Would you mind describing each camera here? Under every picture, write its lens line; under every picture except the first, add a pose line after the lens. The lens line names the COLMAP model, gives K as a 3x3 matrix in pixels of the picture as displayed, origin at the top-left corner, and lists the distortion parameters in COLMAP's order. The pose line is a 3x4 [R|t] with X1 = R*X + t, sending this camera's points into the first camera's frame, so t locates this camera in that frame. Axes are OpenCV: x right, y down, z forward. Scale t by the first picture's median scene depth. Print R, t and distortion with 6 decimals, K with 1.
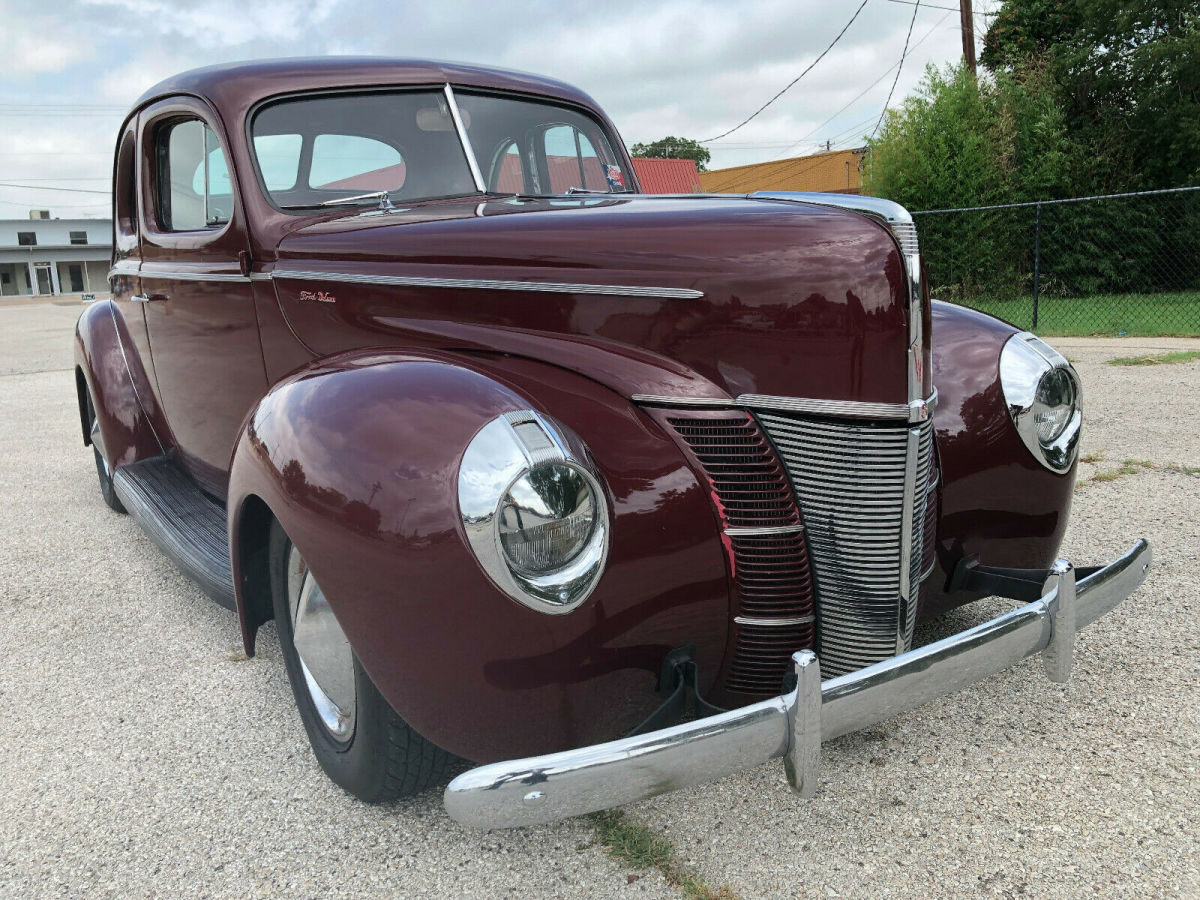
lens RADIAL K [[968.5, 0, 602.4], [0, 968.5, 447.2], [0, 0, 1]] dist [0.015389, -0.003262]
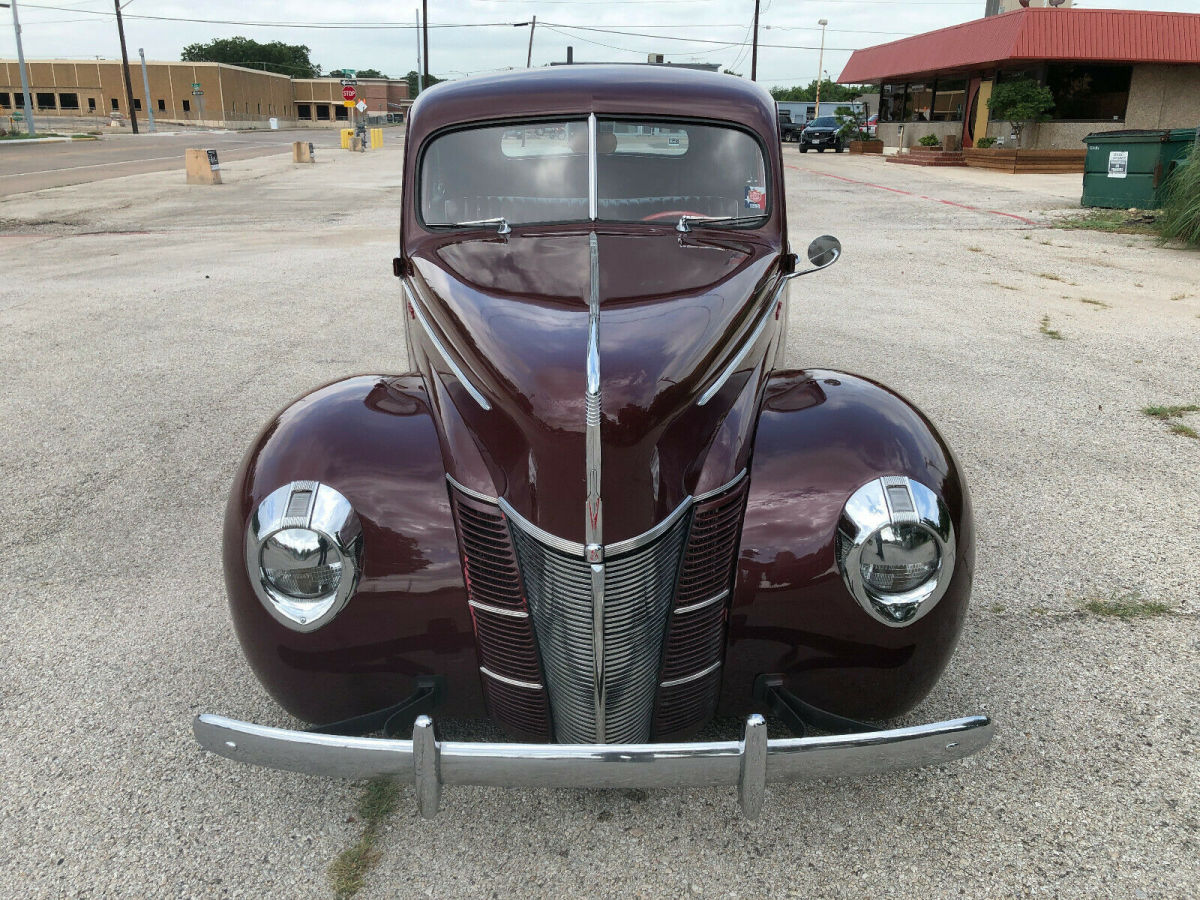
lens RADIAL K [[972.0, 0, 612.3], [0, 972.0, 449.2], [0, 0, 1]] dist [0.012001, 0.004125]
pose [[0.845239, 0.219857, -0.487067, 0.802476], [-0.146744, 0.971901, 0.184052, -0.340367], [0.513846, -0.084094, 0.853751, 0.038660]]
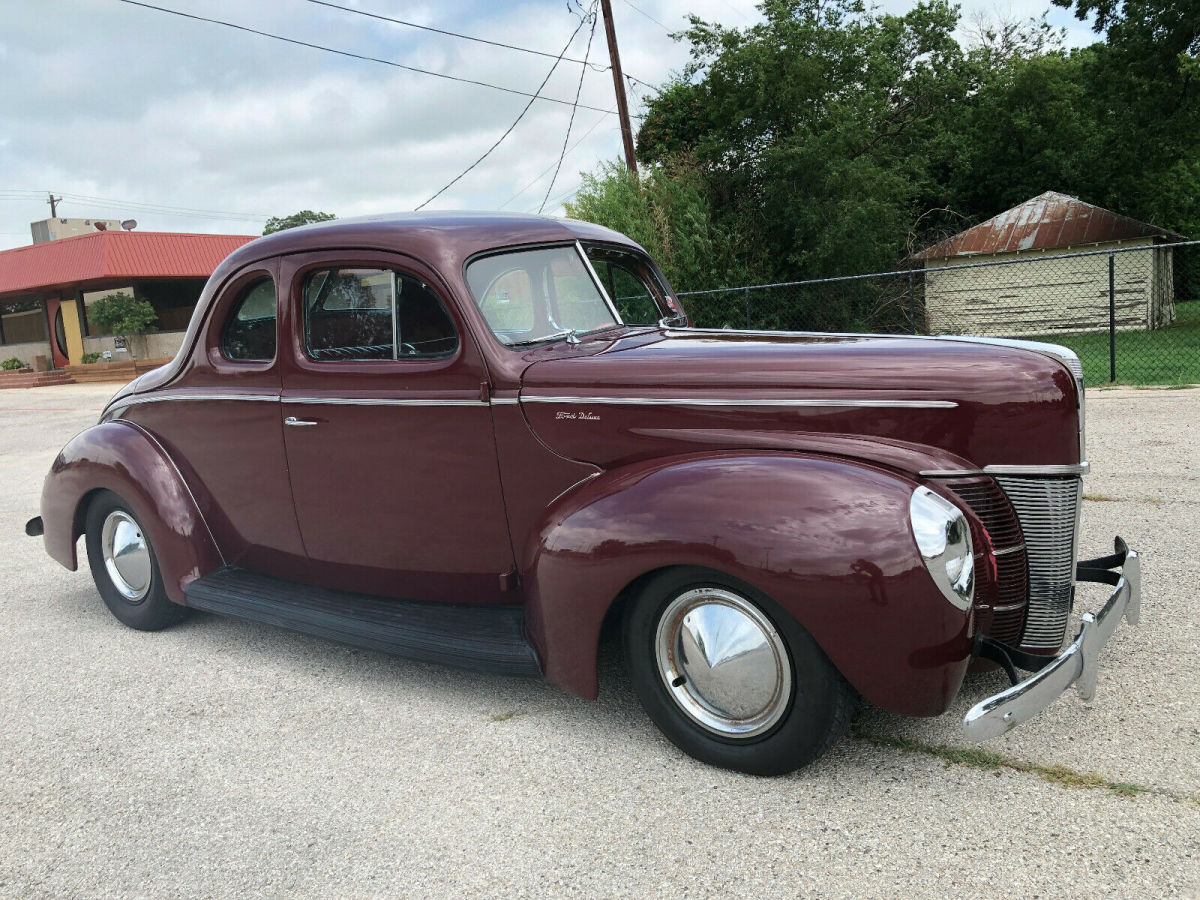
lens RADIAL K [[974.4, 0, 600.0], [0, 974.4, 450.0], [0, 0, 1]] dist [0.017771, -0.005339]
pose [[0.936195, -0.072016, 0.344025, -0.960674], [0.095749, 0.994021, -0.052479, -0.055094], [-0.338189, 0.082071, 0.937493, -0.285009]]
